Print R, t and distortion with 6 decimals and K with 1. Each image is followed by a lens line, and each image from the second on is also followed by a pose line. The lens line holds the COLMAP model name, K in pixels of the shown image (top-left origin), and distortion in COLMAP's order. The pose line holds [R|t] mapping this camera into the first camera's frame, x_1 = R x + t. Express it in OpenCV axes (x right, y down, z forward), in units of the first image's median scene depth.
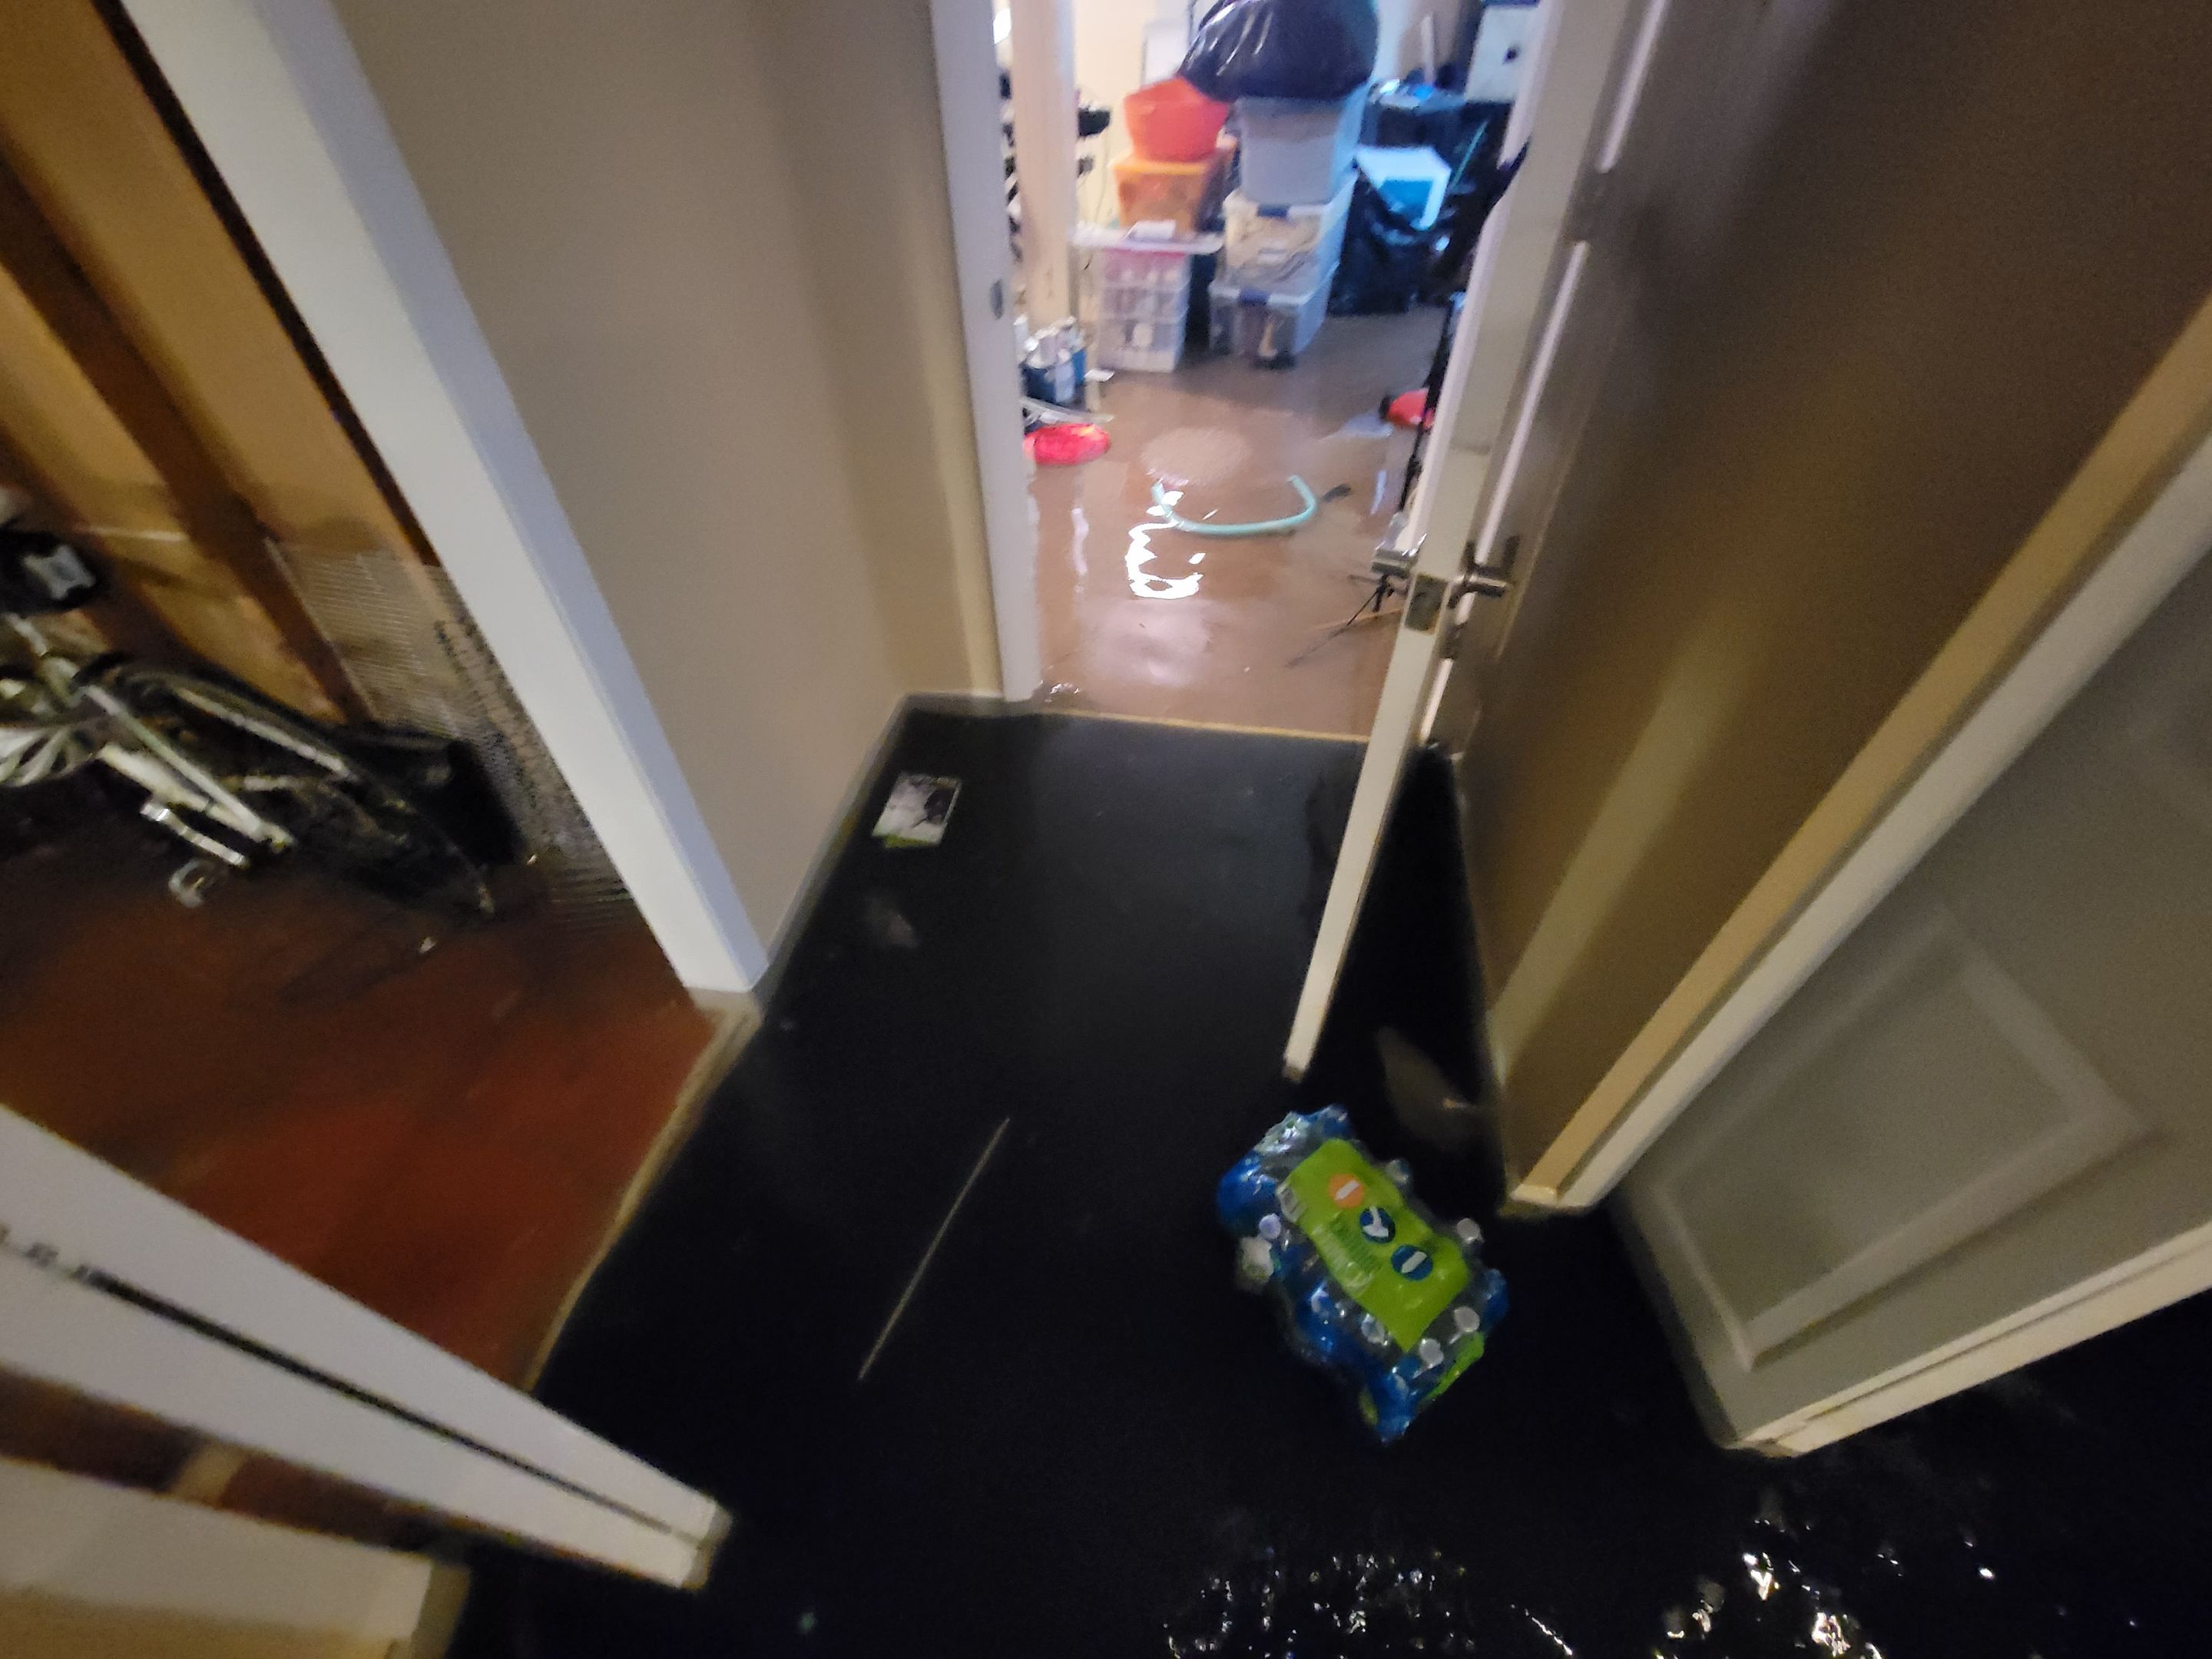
lens RADIAL K [[881.2, 0, 1105.9], [0, 881.2, 817.3], [0, 0, 1]] dist [-0.010721, -0.000035]
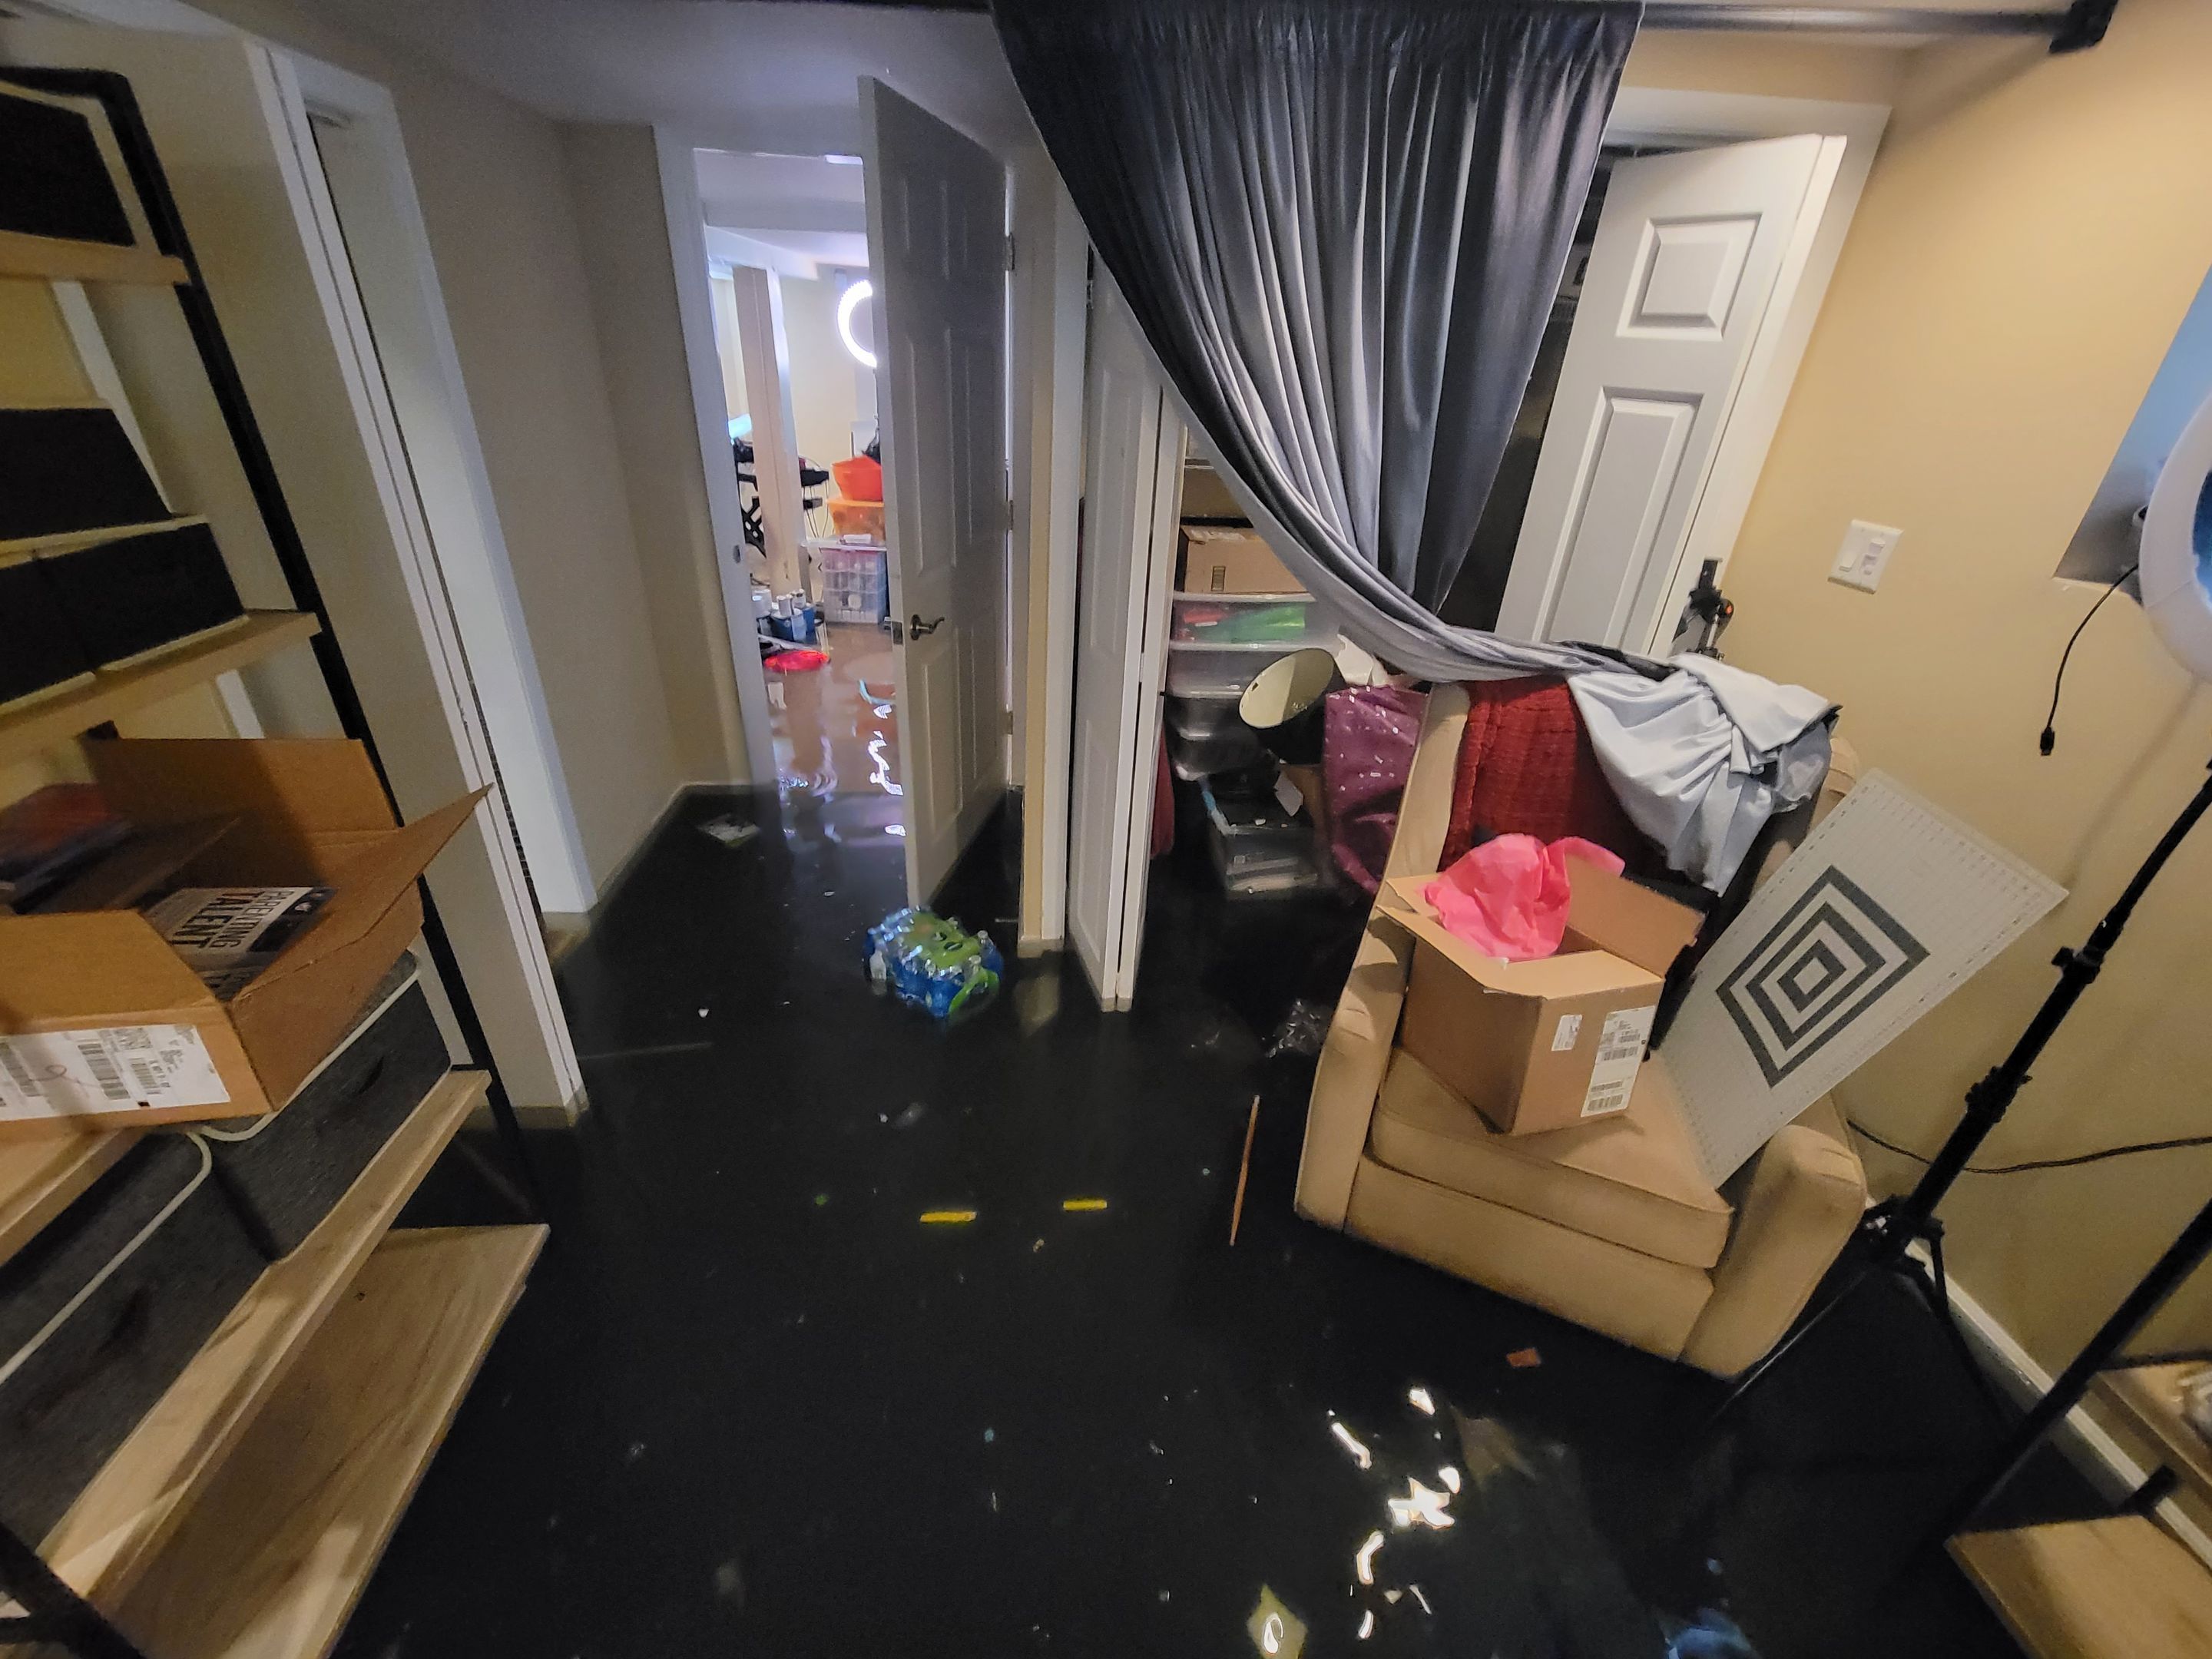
lens RADIAL K [[864.8, 0, 1106.0], [0, 864.8, 829.5], [0, 0, 1]] dist [0.001550, 0.000035]
pose [[0.967193, -0.068512, 0.244630, 0.071967], [0.135705, 0.953382, -0.269530, 0.283801], [-0.214760, 0.293885, 0.931402, -0.356353]]
